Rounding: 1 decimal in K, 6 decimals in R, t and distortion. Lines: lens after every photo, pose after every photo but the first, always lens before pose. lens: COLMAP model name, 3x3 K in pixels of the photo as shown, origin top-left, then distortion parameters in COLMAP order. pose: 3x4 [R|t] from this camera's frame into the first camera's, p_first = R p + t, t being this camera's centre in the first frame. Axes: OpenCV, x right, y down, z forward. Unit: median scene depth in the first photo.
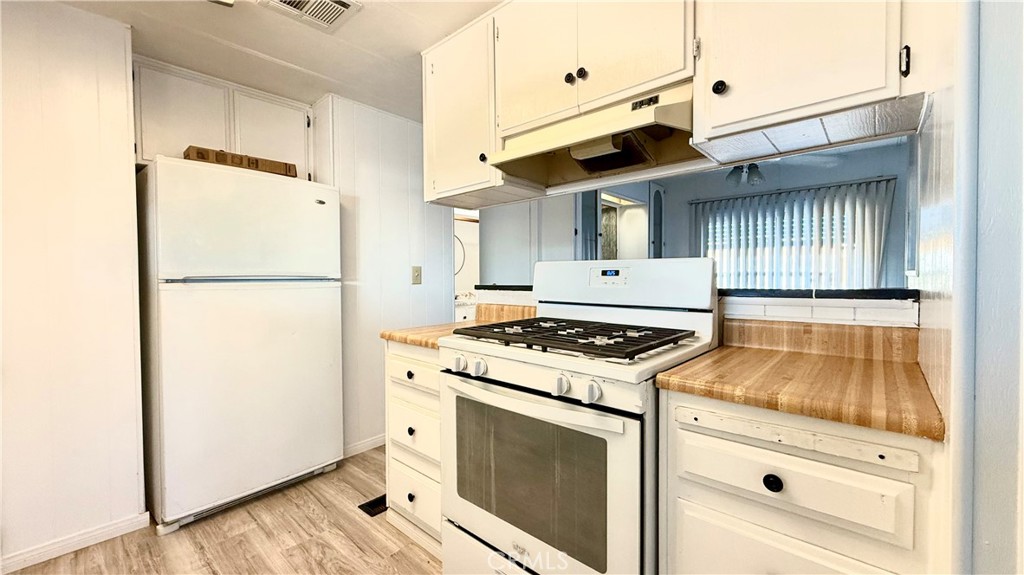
lens RADIAL K [[407.9, 0, 509.9], [0, 407.9, 286.1], [0, 0, 1]] dist [0.000339, -0.000042]
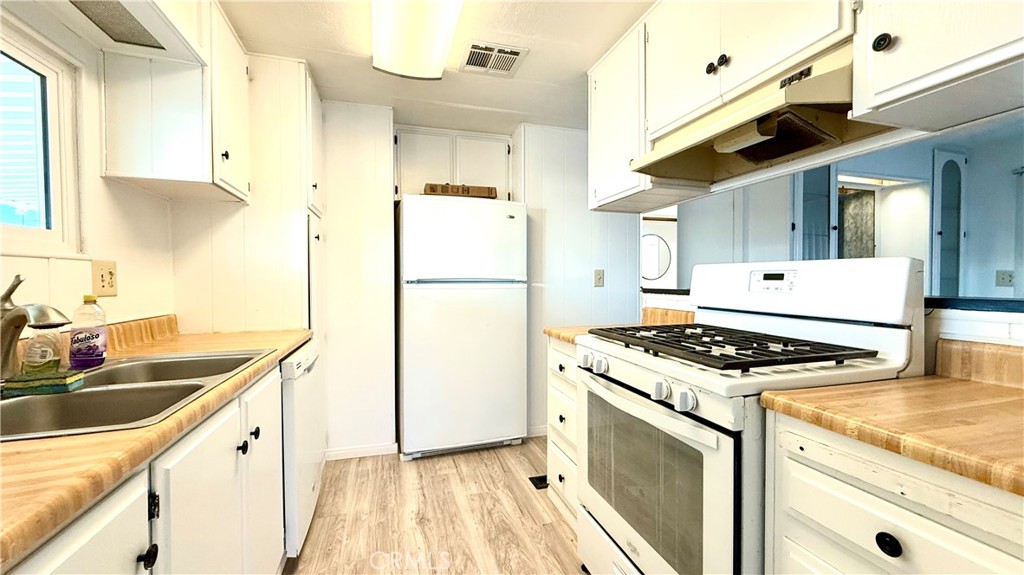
lens RADIAL K [[407.9, 0, 509.9], [0, 407.9, 286.1], [0, 0, 1]] dist [0.000339, -0.000042]
pose [[0.856080, 0.012669, -0.516687, 0.195009], [-0.015669, 0.999876, -0.001445, -0.001962], [0.516605, 0.009333, 0.856173, -0.027450]]
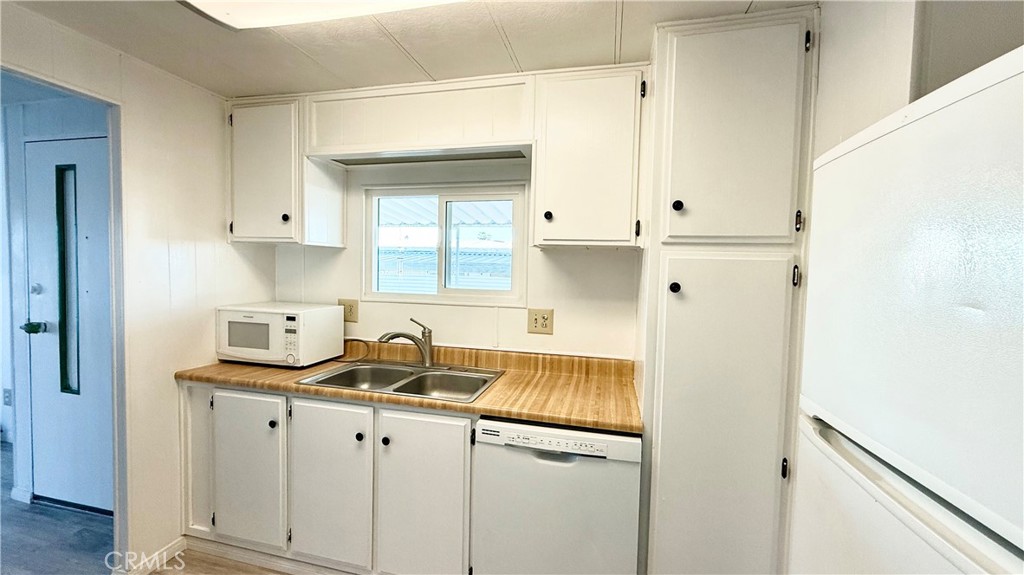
lens RADIAL K [[407.9, 0, 509.9], [0, 407.9, 286.1], [0, 0, 1]] dist [0.000339, -0.000042]
pose [[-0.883190, 0.006280, -0.468974, -0.302535], [-0.030217, 0.997071, 0.070257, -0.188090], [0.468041, 0.076221, -0.880413, 1.250983]]
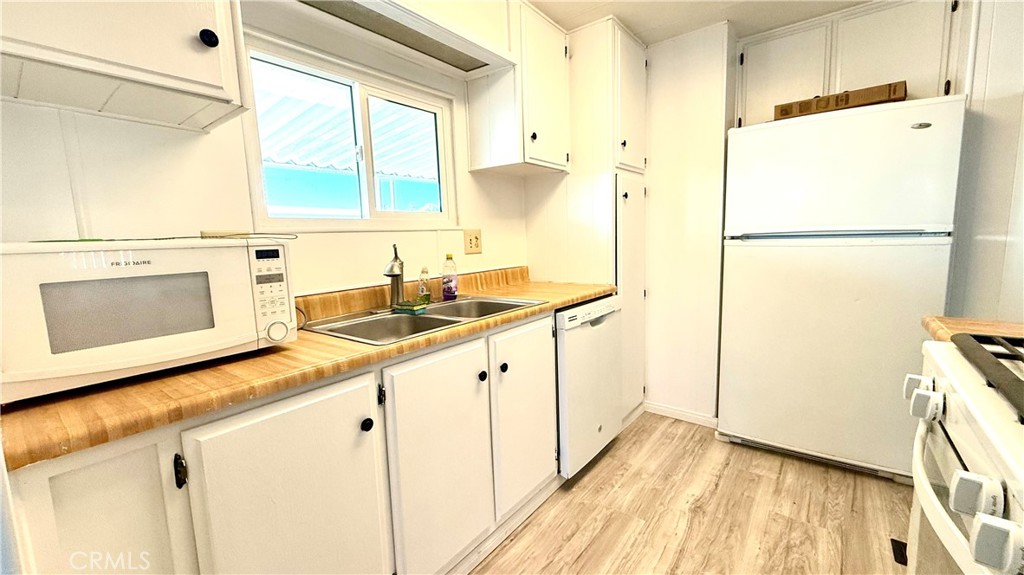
lens RADIAL K [[407.9, 0, 509.9], [0, 407.9, 286.1], [0, 0, 1]] dist [0.000339, -0.000042]
pose [[0.065524, 0.124781, -0.990018, 0.304323], [0.007031, 0.992068, 0.125505, -0.026164], [0.997826, -0.015184, 0.064127, 0.286726]]
